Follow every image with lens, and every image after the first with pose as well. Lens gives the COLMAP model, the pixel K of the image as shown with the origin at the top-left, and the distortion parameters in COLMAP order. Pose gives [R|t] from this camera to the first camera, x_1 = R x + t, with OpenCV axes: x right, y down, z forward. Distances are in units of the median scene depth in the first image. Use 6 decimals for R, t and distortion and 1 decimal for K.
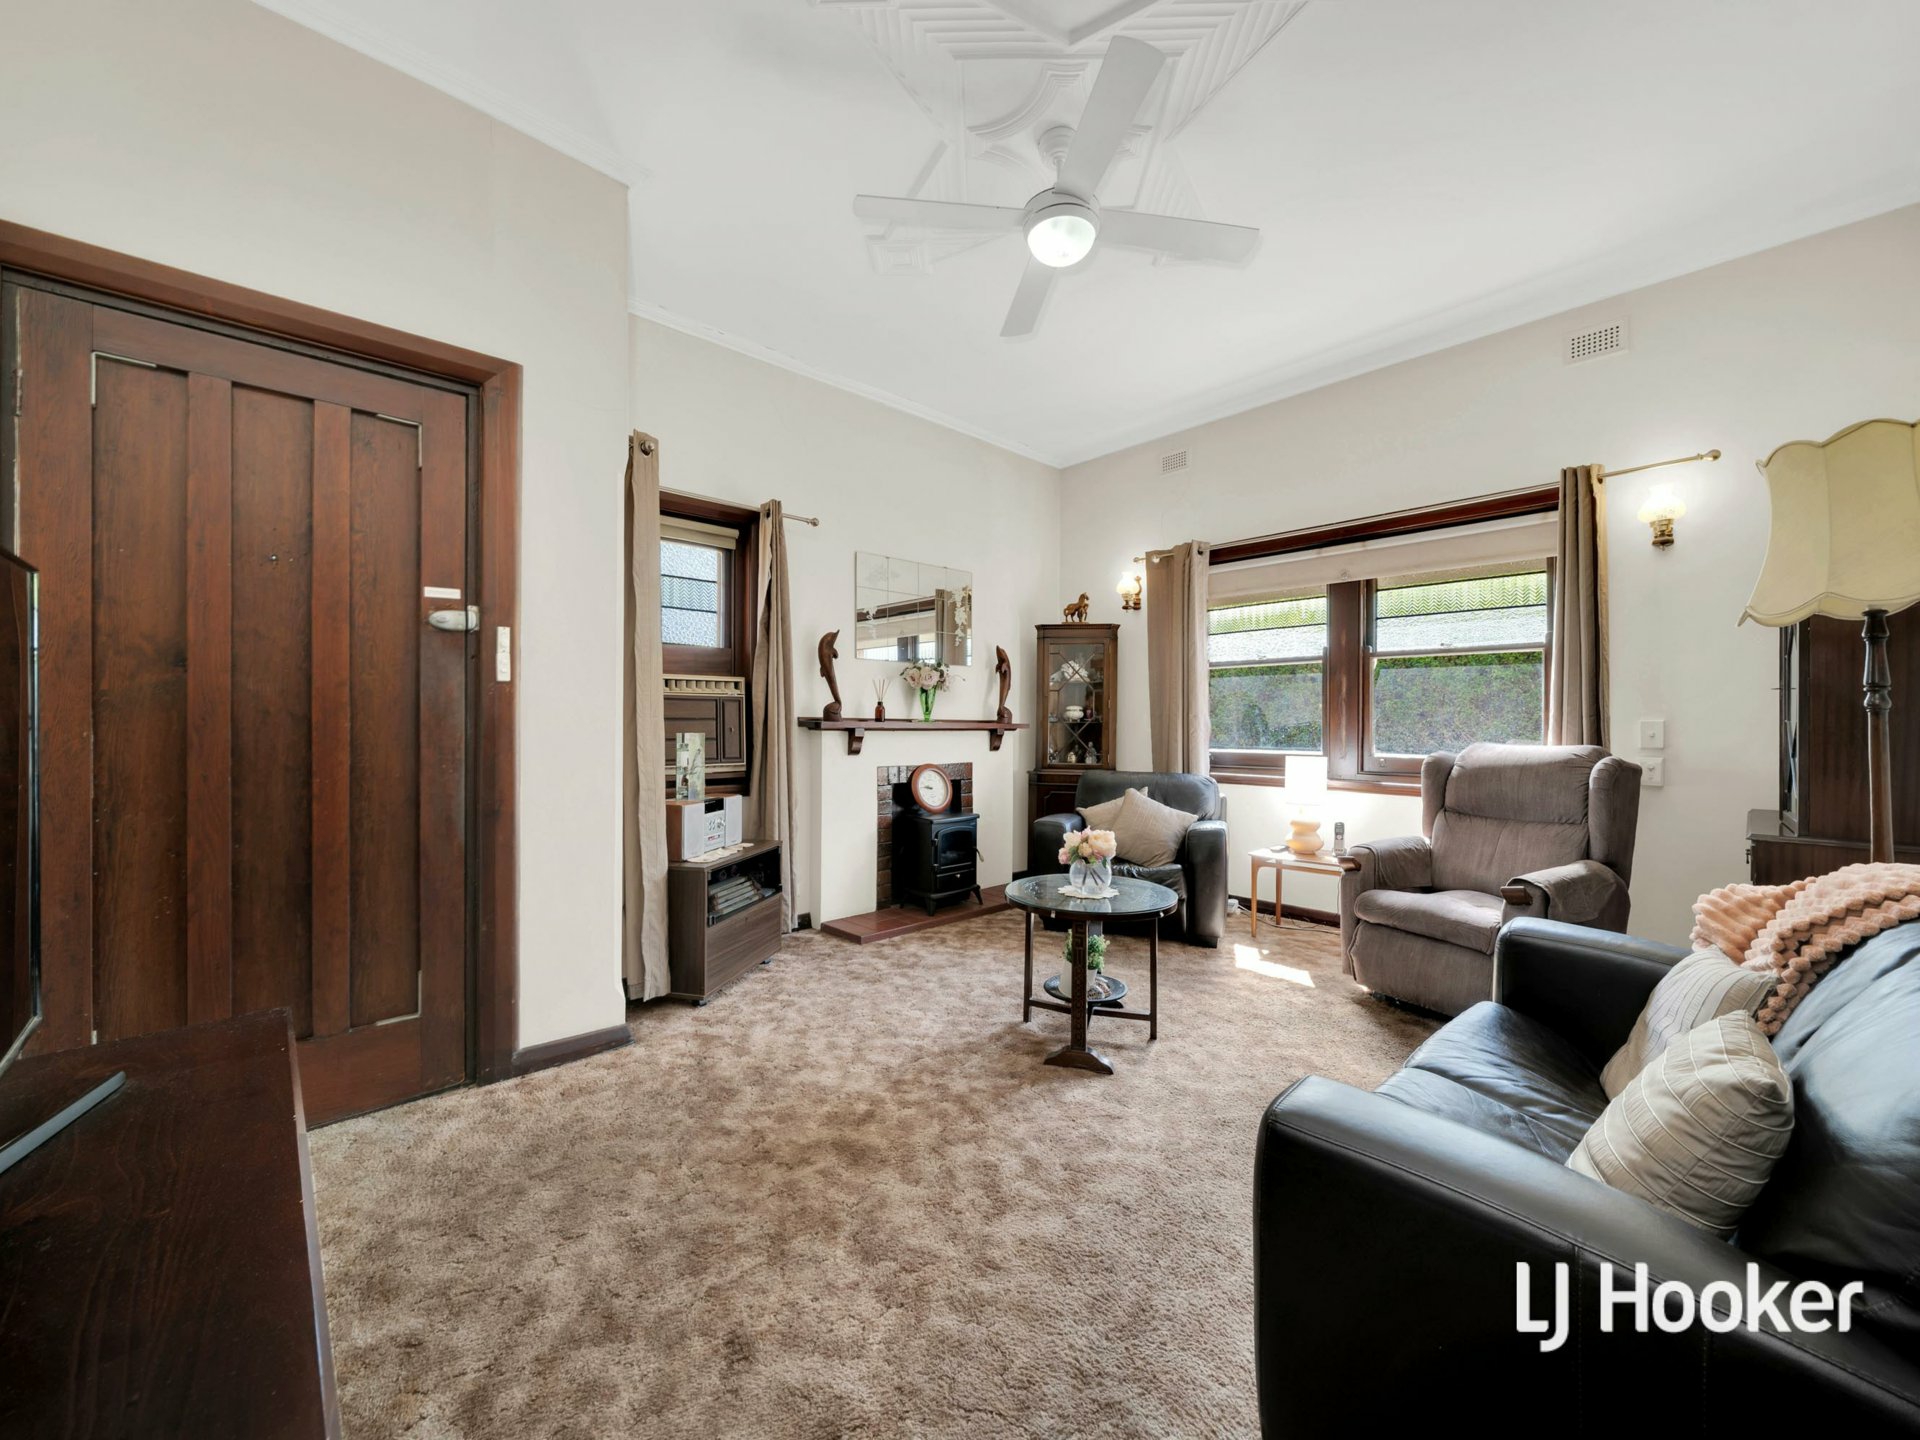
lens RADIAL K [[762.0, 0, 962.4], [0, 762.0, 719.8], [0, 0, 1]] dist [-0.008847, 0.000050]
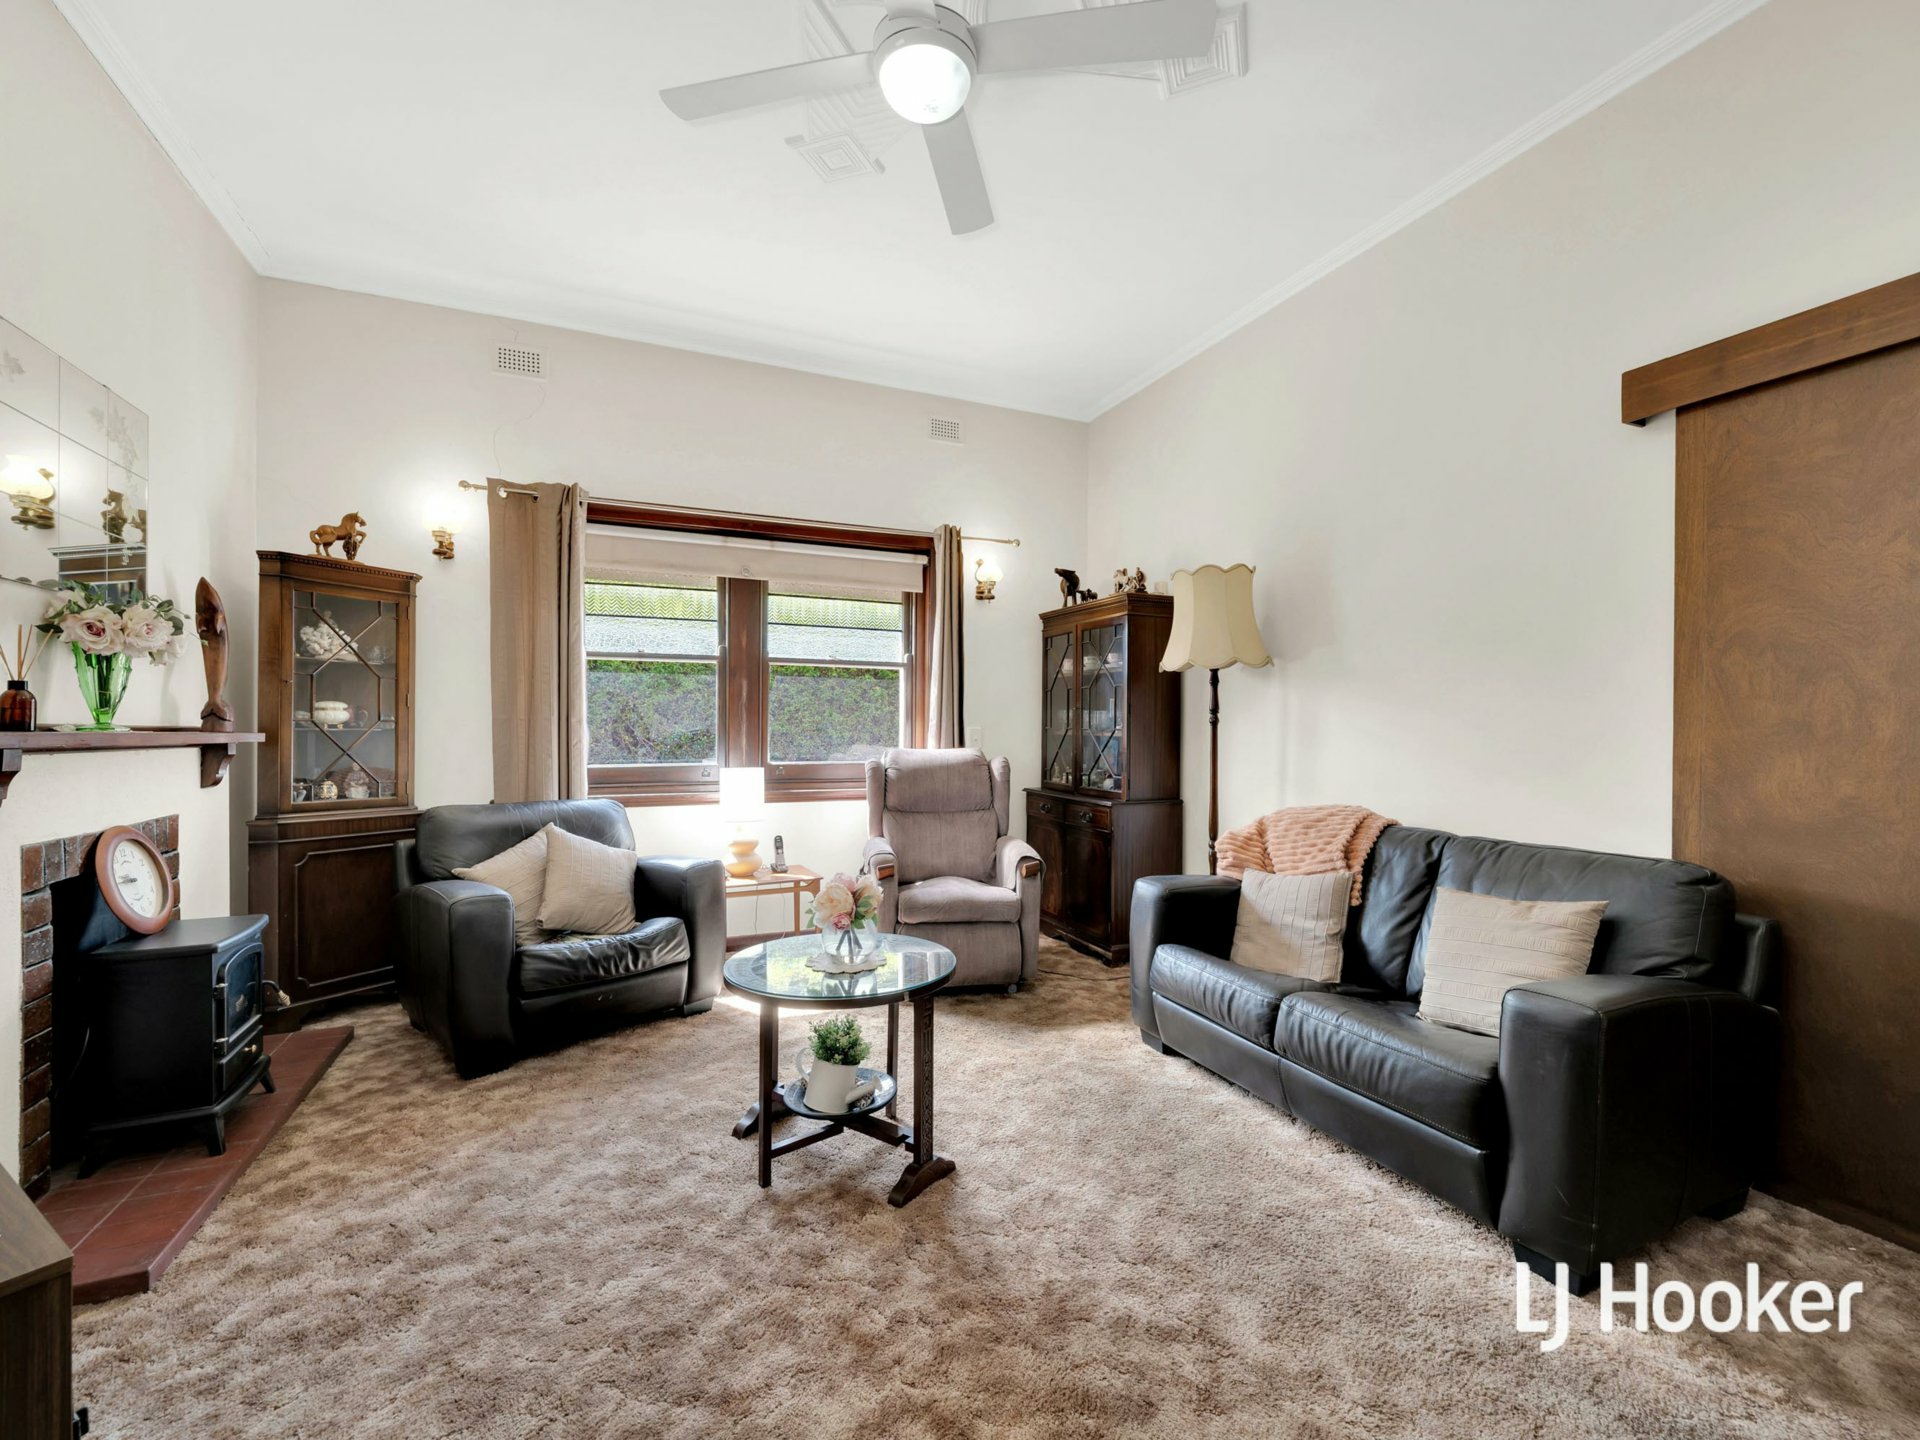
lens RADIAL K [[831.1, 0, 964.6], [0, 831.1, 726.7], [0, 0, 1]] dist [-0.000435, -0.000816]
pose [[0.317833, 0.000857, 0.948146, -0.383802], [-0.004191, 0.999991, 0.000501, -0.001987], [-0.948138, -0.004133, 0.317833, 0.428745]]
